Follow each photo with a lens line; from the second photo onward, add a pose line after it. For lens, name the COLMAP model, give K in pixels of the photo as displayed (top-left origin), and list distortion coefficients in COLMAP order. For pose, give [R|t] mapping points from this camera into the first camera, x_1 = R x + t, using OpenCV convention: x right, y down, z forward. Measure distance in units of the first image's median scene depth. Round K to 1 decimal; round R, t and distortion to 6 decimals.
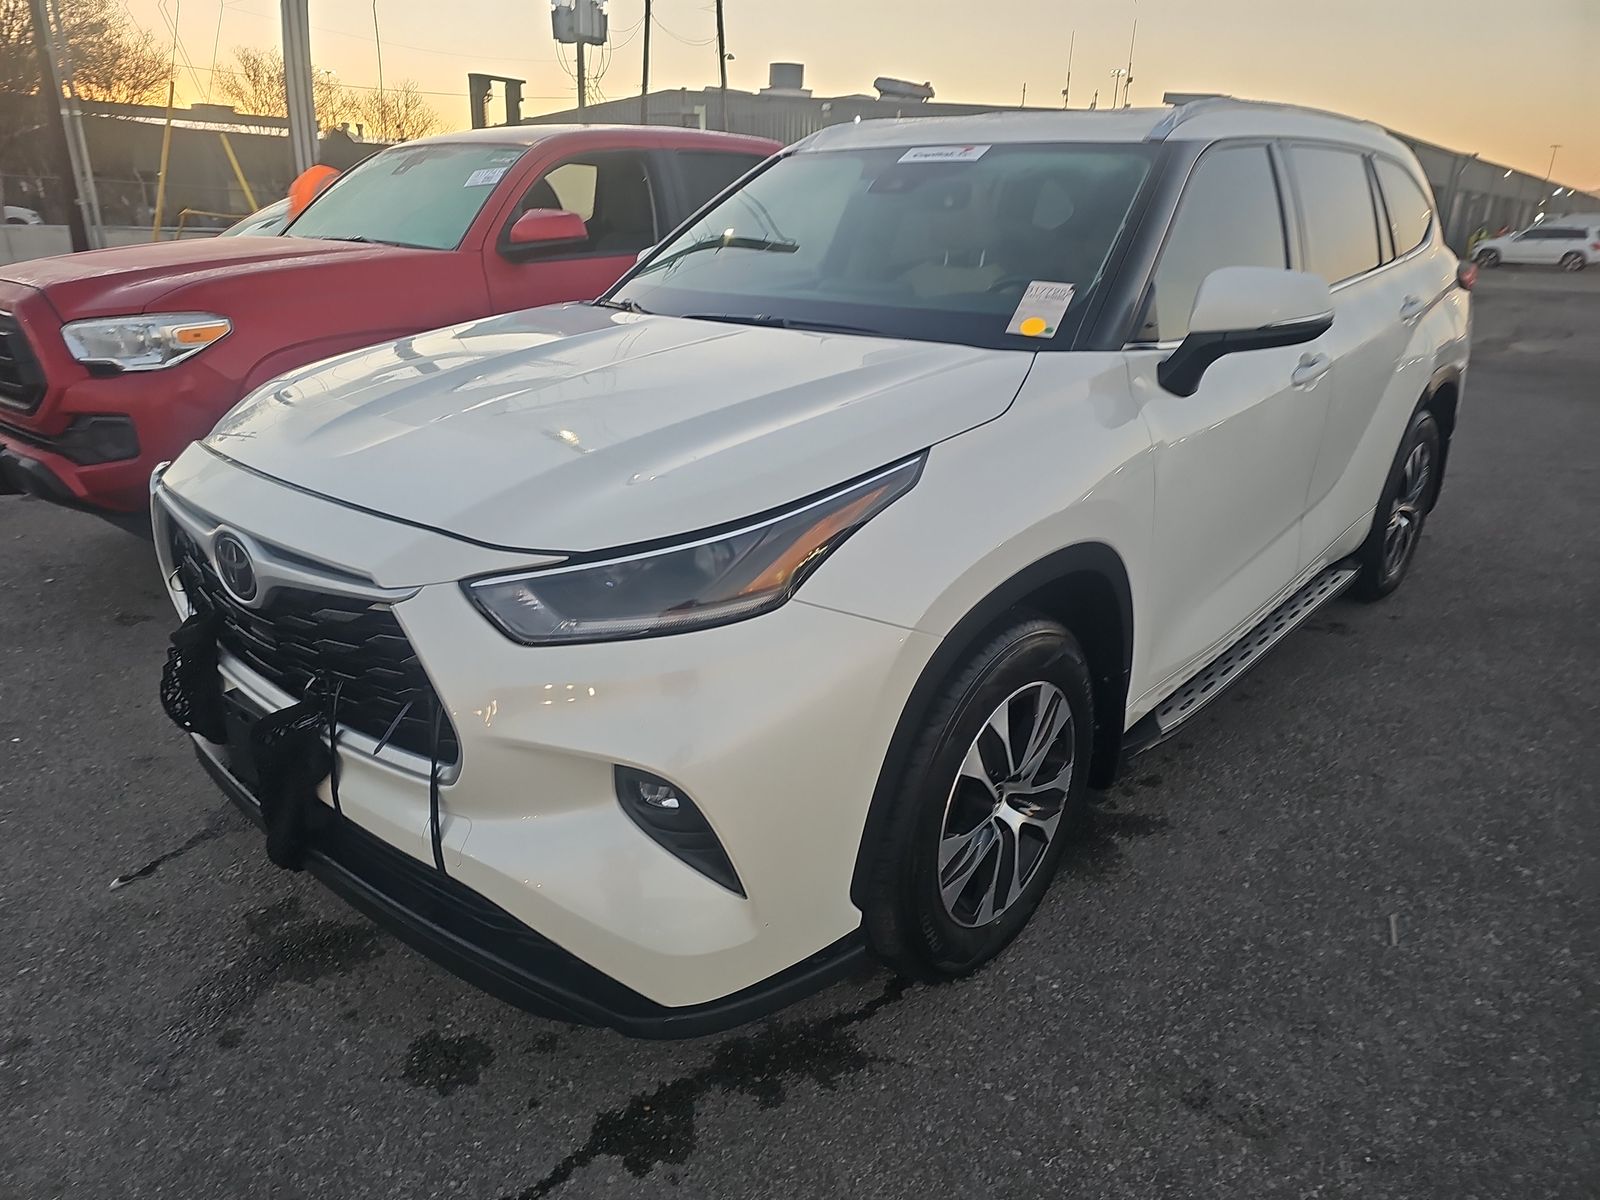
lens RADIAL K [[1047.5, 0, 802.8], [0, 1047.5, 588.8], [0, 0, 1]] dist [0.054233, -0.047903]
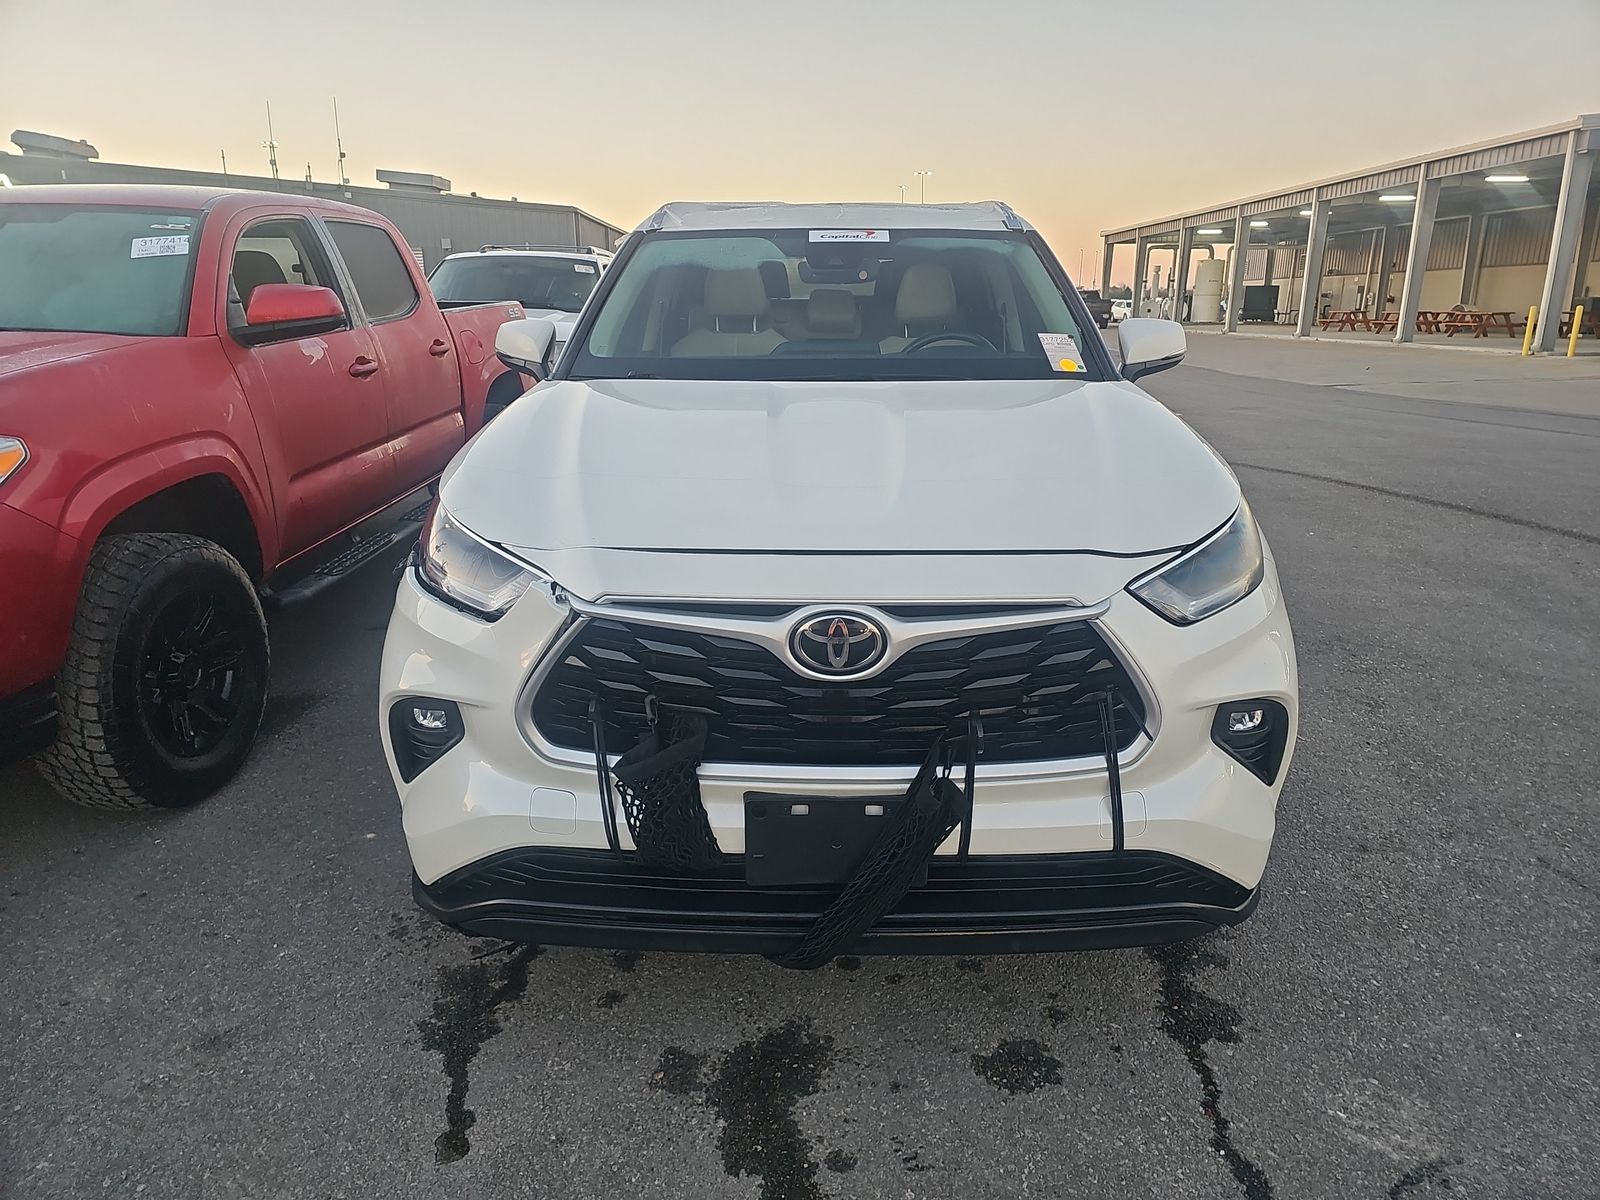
lens RADIAL K [[1047.5, 0, 802.8], [0, 1047.5, 588.8], [0, 0, 1]] dist [0.054233, -0.047903]
pose [[0.754927, -0.187802, 0.628344, -0.775638], [0.227416, 0.973635, 0.017774, -0.063660], [-0.615116, 0.129477, 0.777733, 0.176522]]
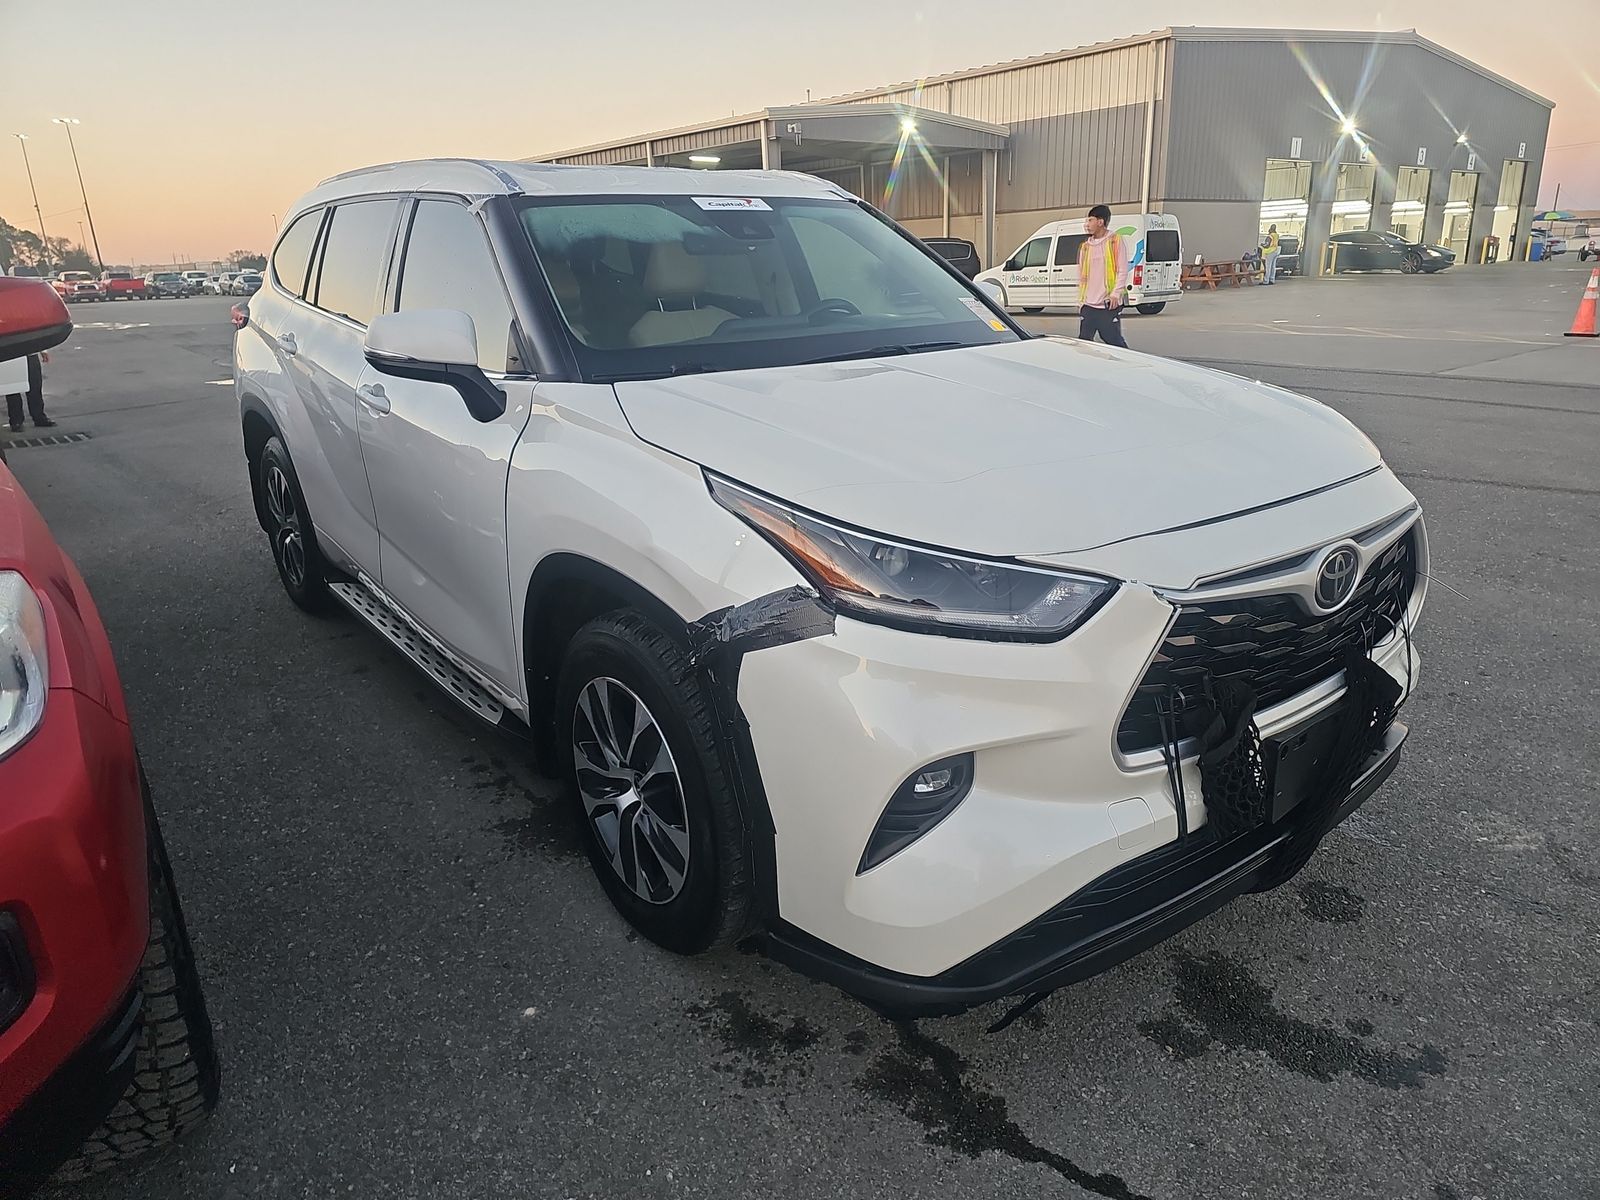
lens RADIAL K [[1047.5, 0, 802.8], [0, 1047.5, 588.8], [0, 0, 1]] dist [0.054233, -0.047903]
pose [[0.167977, -0.314844, 0.934161, -1.090968], [0.354905, 0.903397, 0.240658, -0.307810], [-0.919688, 0.291113, 0.263490, 0.813699]]
